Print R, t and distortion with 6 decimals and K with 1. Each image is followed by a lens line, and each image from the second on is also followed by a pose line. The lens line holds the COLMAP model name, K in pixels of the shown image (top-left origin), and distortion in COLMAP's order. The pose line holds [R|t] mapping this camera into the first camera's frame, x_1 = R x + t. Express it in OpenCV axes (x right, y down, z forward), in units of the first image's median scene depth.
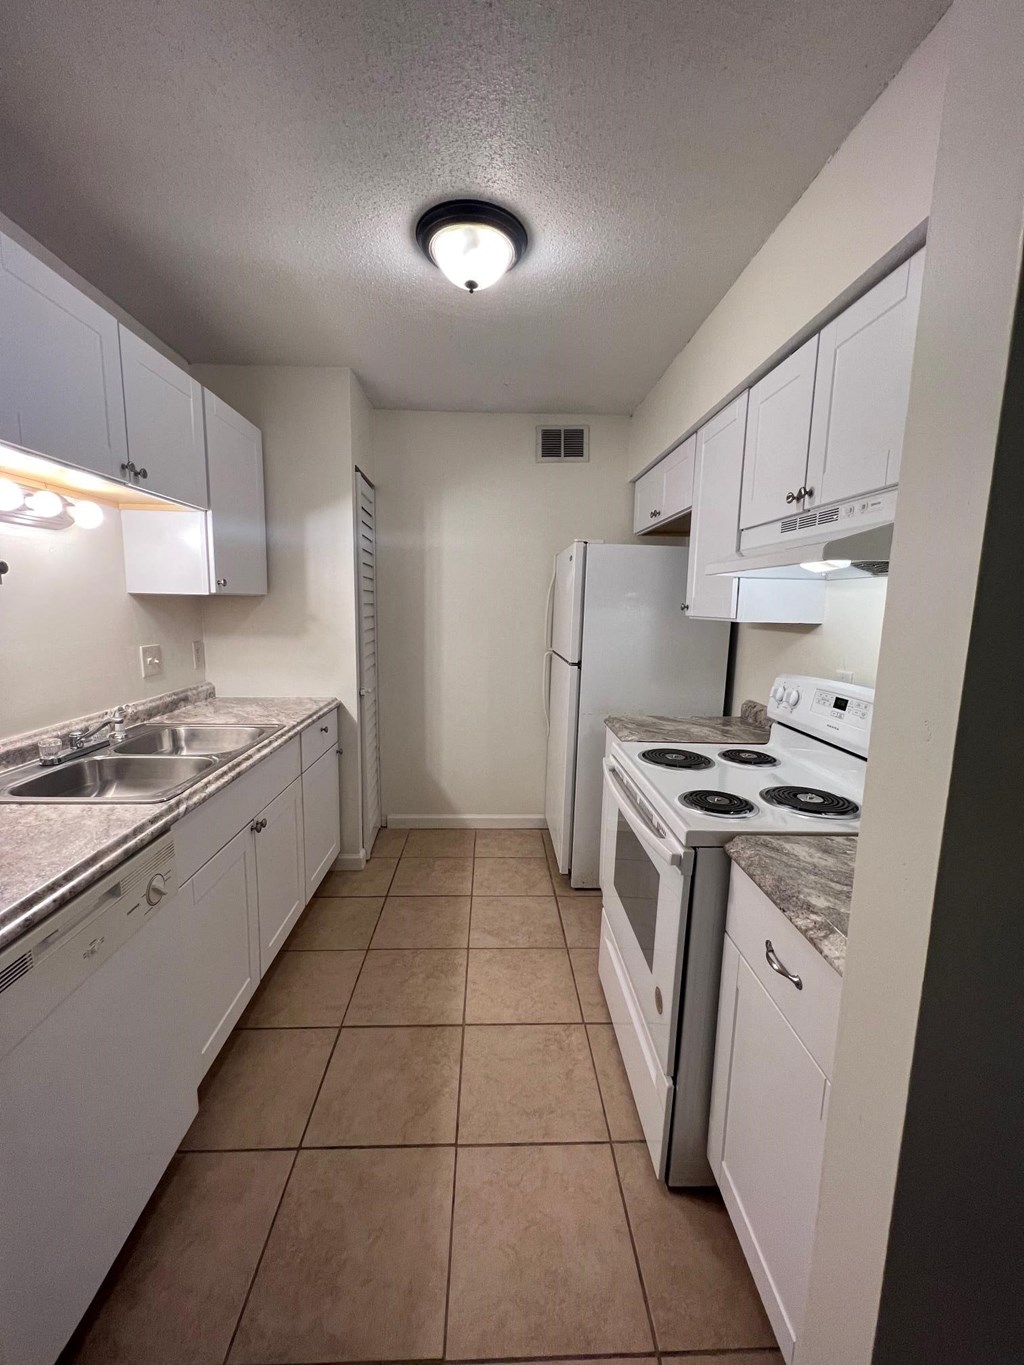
lens RADIAL K [[602.7, 0, 511.6], [0, 602.7, 688.1], [0, 0, 1]] dist [-0.002021, -0.000996]
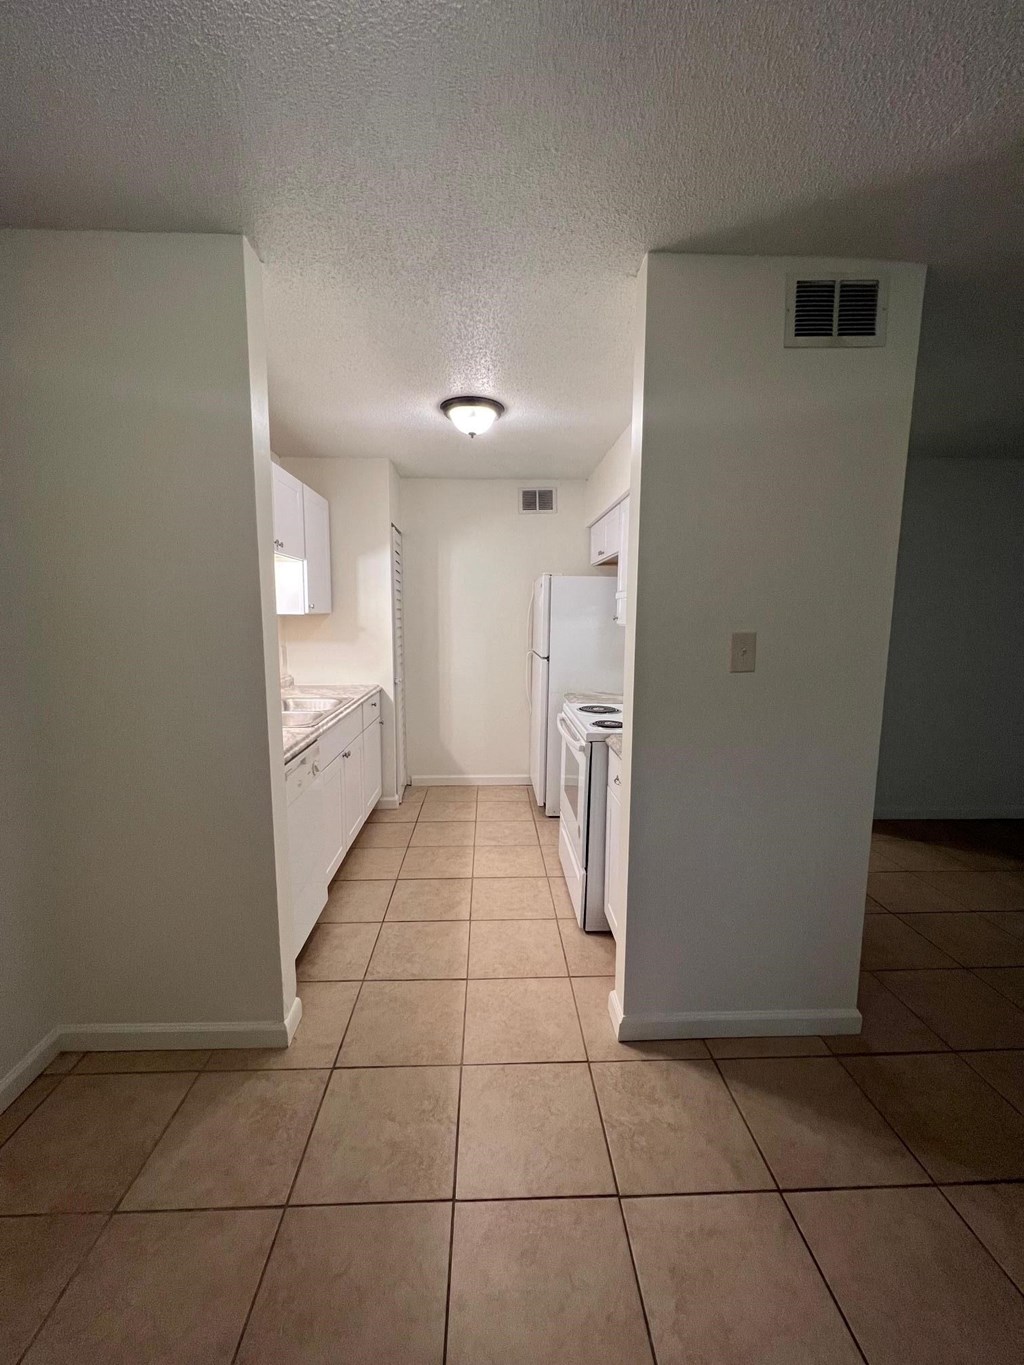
lens RADIAL K [[602.7, 0, 513.0], [0, 602.7, 678.1], [0, 0, 1]] dist [-0.002021, -0.000996]
pose [[0.999898, -0.013646, 0.004121, 0.025044], [0.013773, 0.999371, -0.032693, 0.066010], [-0.003672, 0.032746, 0.999457, -0.535646]]
